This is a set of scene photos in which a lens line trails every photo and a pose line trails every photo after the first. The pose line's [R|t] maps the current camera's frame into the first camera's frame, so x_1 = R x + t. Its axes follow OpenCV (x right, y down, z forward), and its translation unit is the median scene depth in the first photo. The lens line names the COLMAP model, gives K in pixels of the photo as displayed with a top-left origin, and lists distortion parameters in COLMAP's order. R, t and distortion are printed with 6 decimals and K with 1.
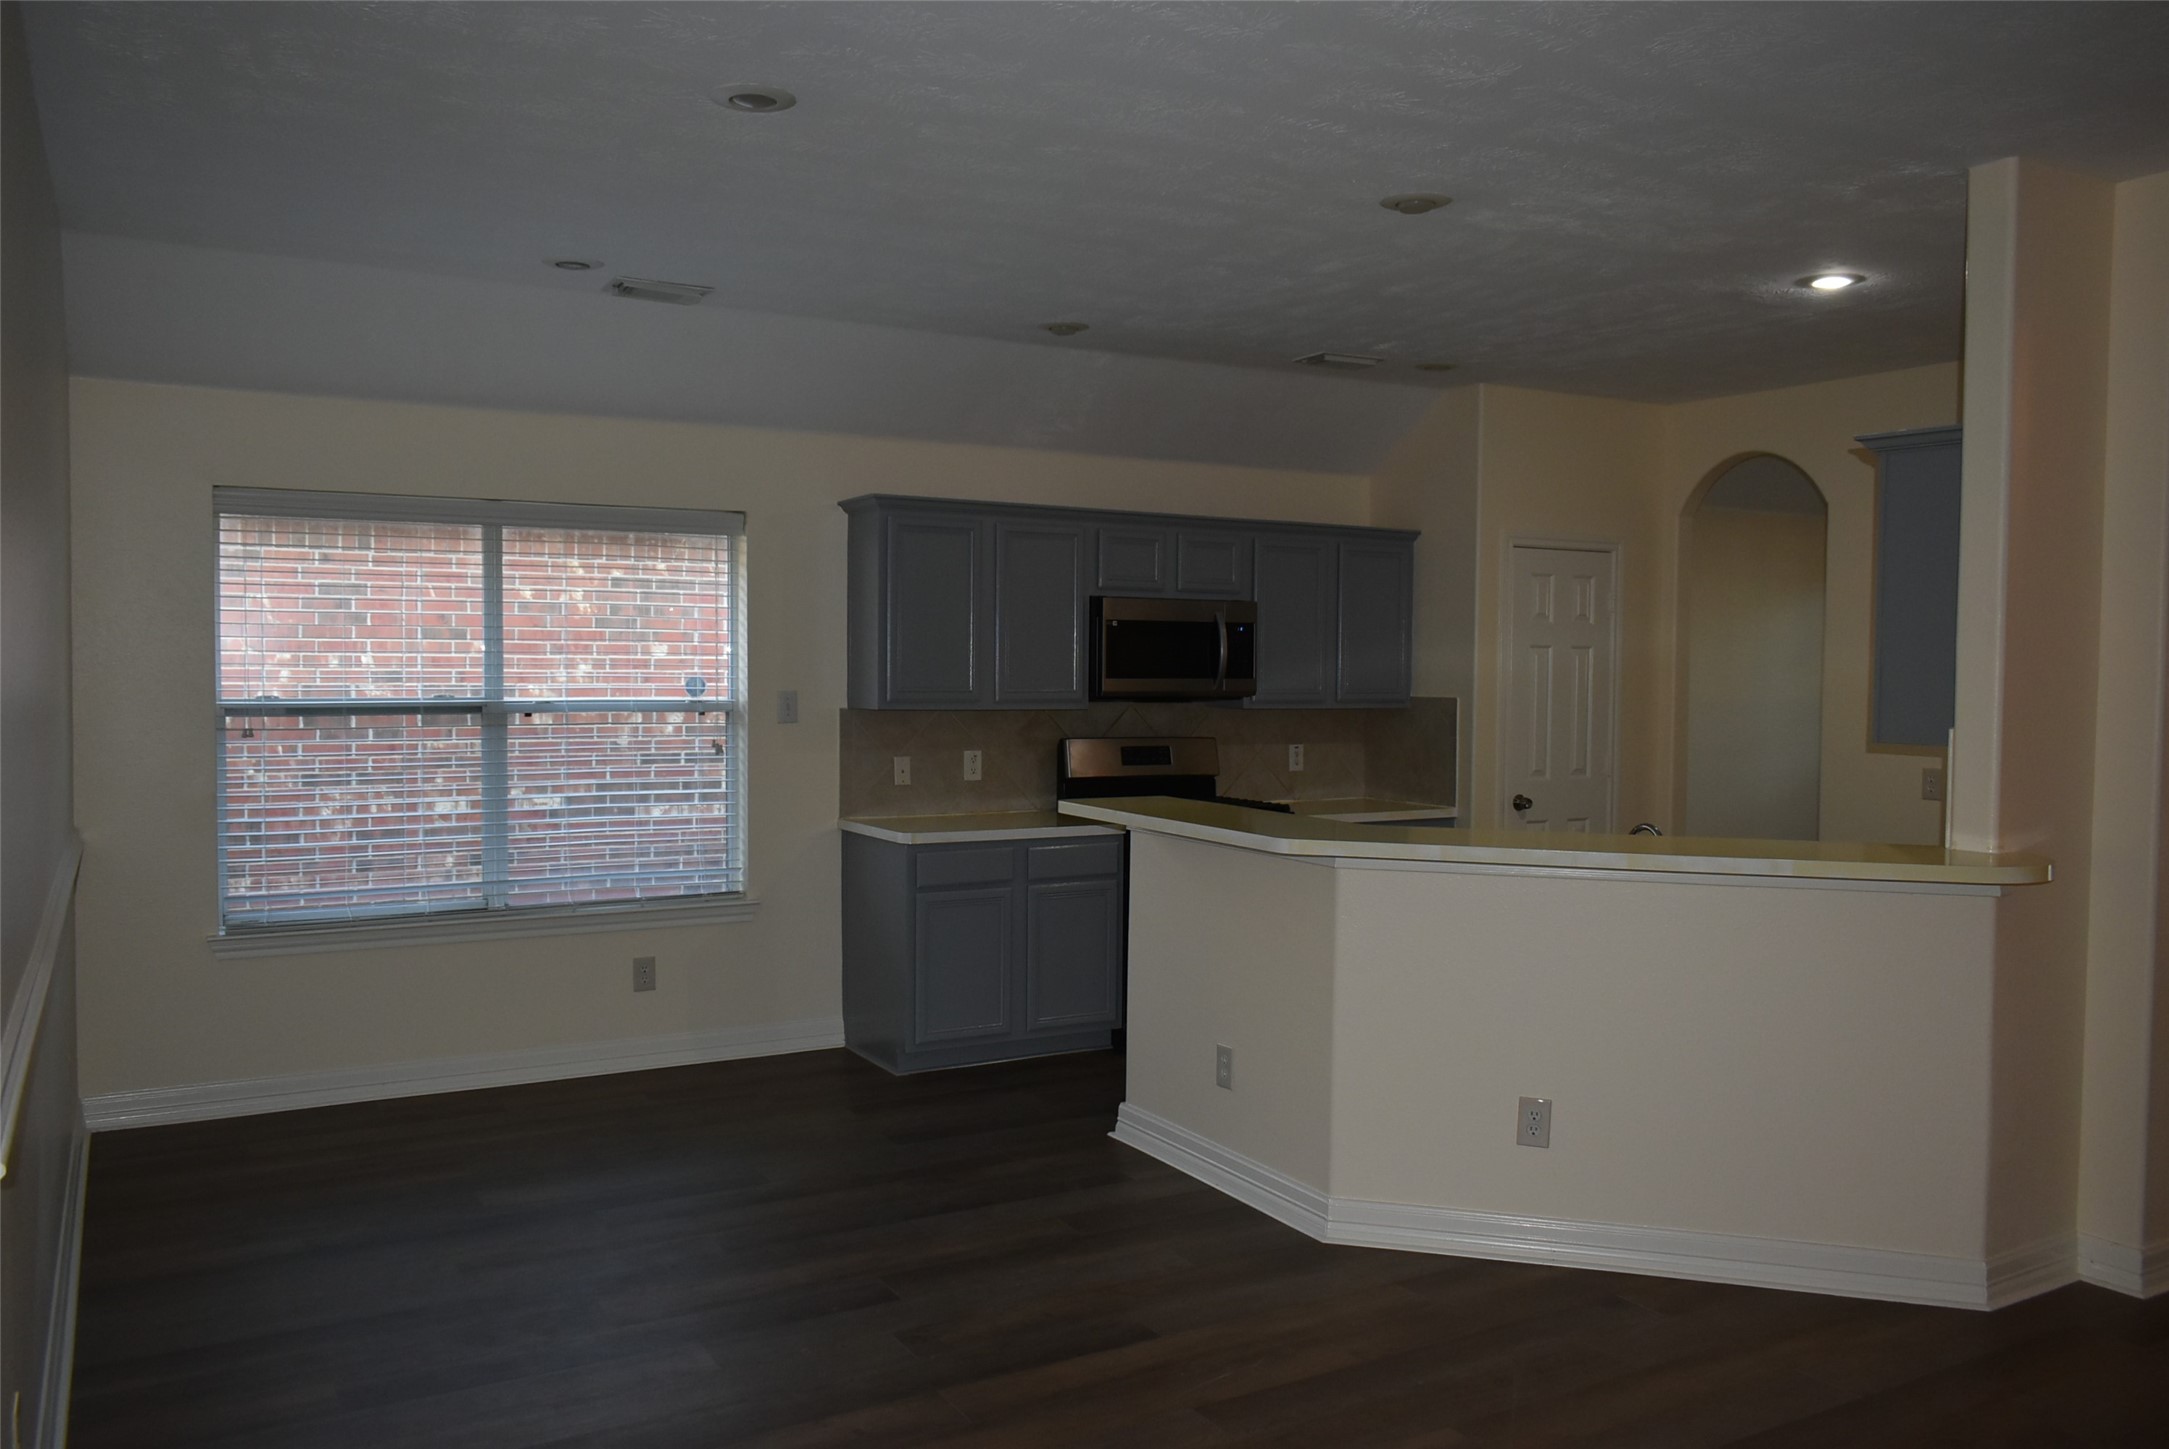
lens RADIAL K [[1658.1, 0, 1088.5], [0, 1658.1, 719.5], [0, 0, 1]] dist [-0.010315, -0.004605]
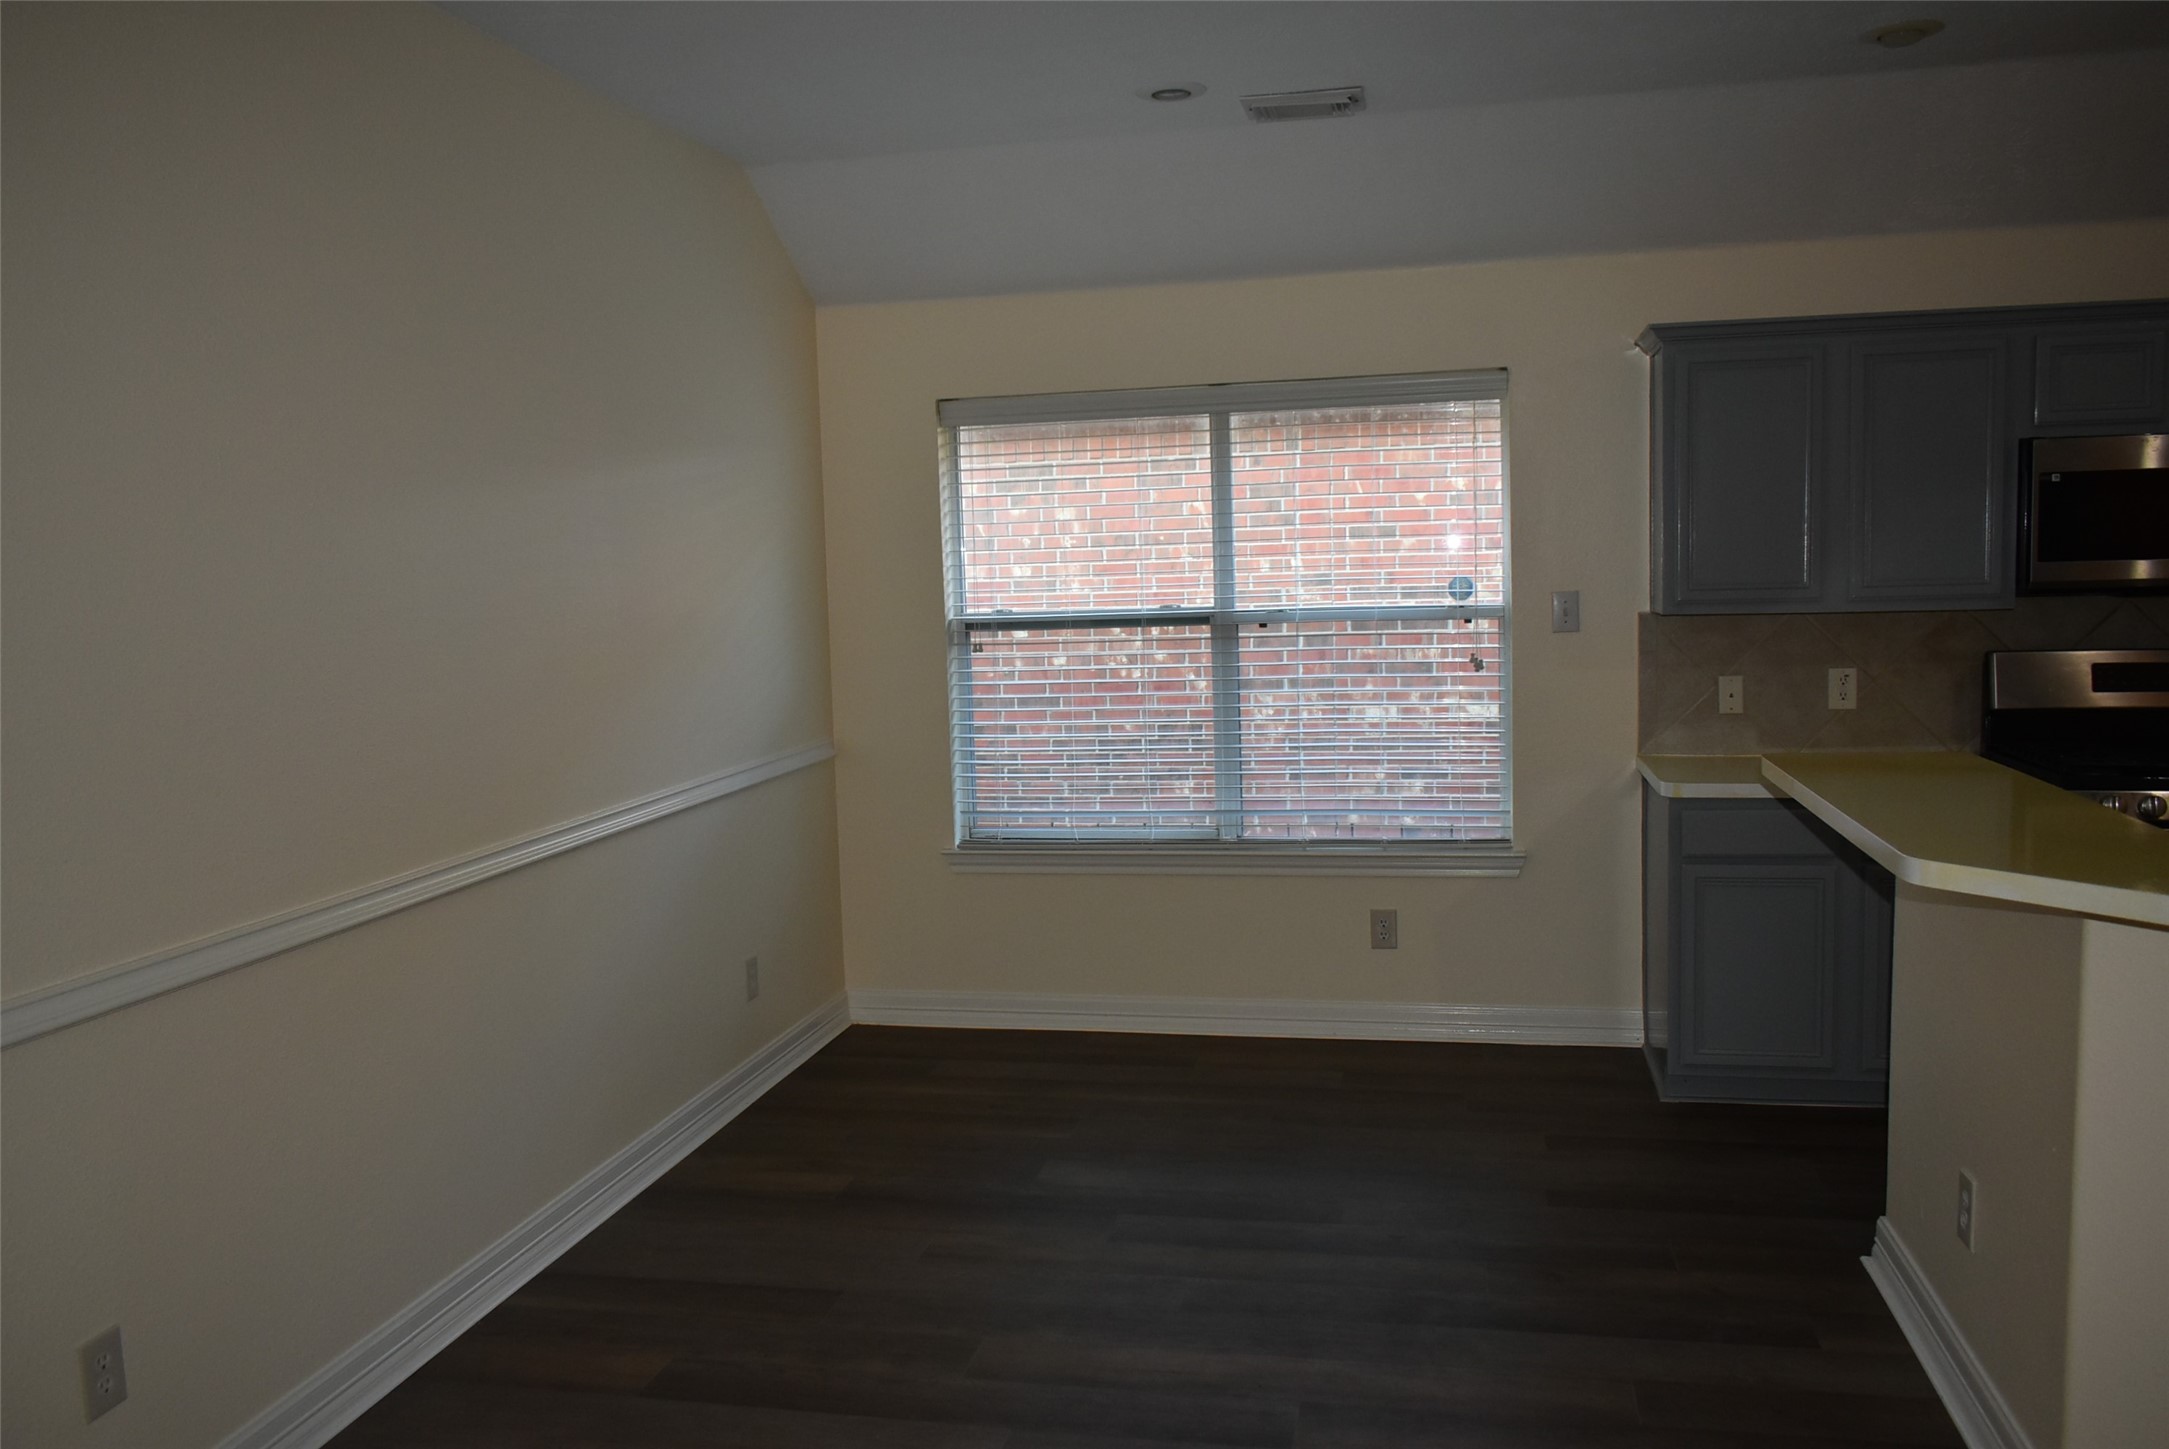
lens RADIAL K [[1675.2, 0, 1086.9], [0, 1675.2, 722.1], [0, 0, 1]] dist [-0.010778, -0.001340]
pose [[0.747314, 0.031762, -0.663711, 0.171706], [0.012907, 0.997975, 0.062291, -0.007481], [0.664345, -0.055117, 0.745391, 0.243138]]
